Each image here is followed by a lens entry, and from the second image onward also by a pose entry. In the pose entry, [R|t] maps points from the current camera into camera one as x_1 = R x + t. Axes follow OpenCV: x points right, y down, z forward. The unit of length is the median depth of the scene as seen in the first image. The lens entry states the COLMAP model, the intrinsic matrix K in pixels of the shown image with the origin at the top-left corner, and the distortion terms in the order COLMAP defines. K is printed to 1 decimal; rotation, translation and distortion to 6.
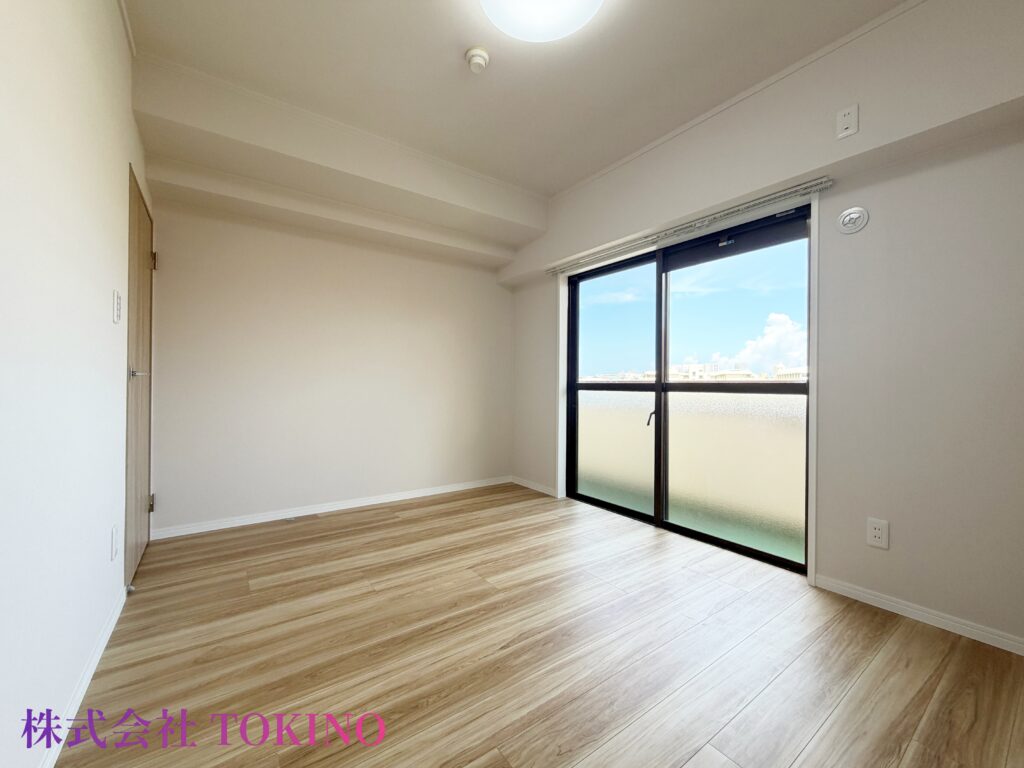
lens RADIAL K [[413.4, 0, 509.5], [0, 413.4, 387.2], [0, 0, 1]] dist [-0.001300, -0.000283]
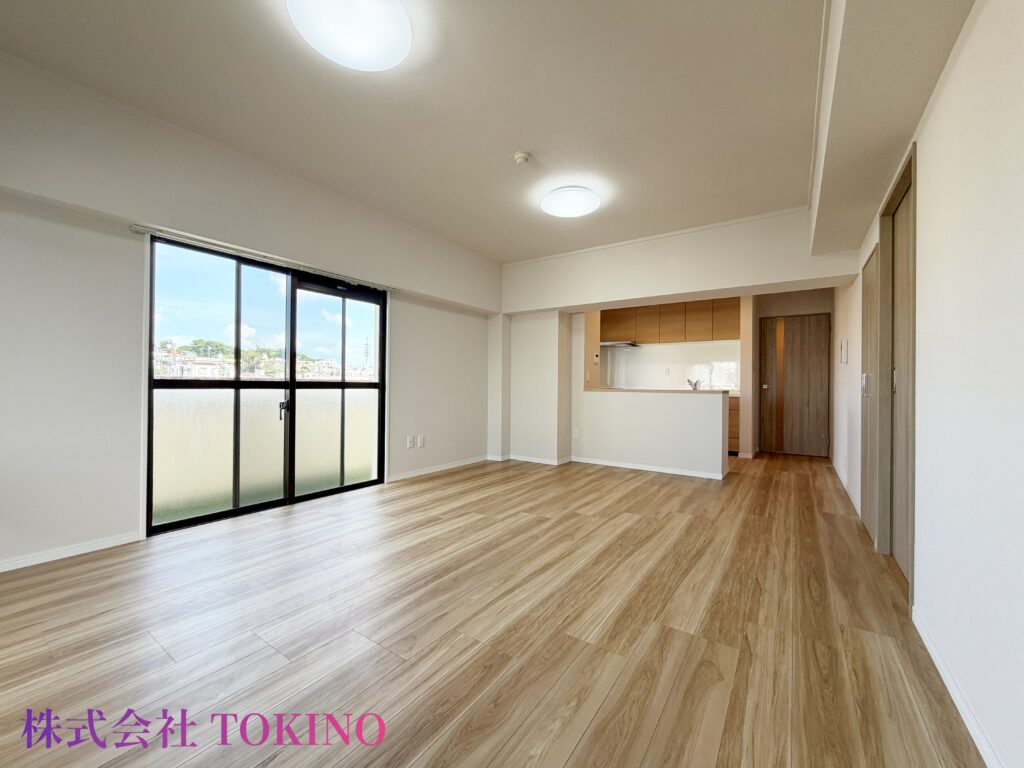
lens RADIAL K [[413.4, 0, 503.7], [0, 413.4, 384.6], [0, 0, 1]] dist [-0.001300, -0.000283]
pose [[-0.334278, -0.010029, 0.942421, -0.911267], [-0.009769, 0.999927, 0.007176, -0.014644], [-0.942424, -0.006808, -0.334352, 0.806849]]
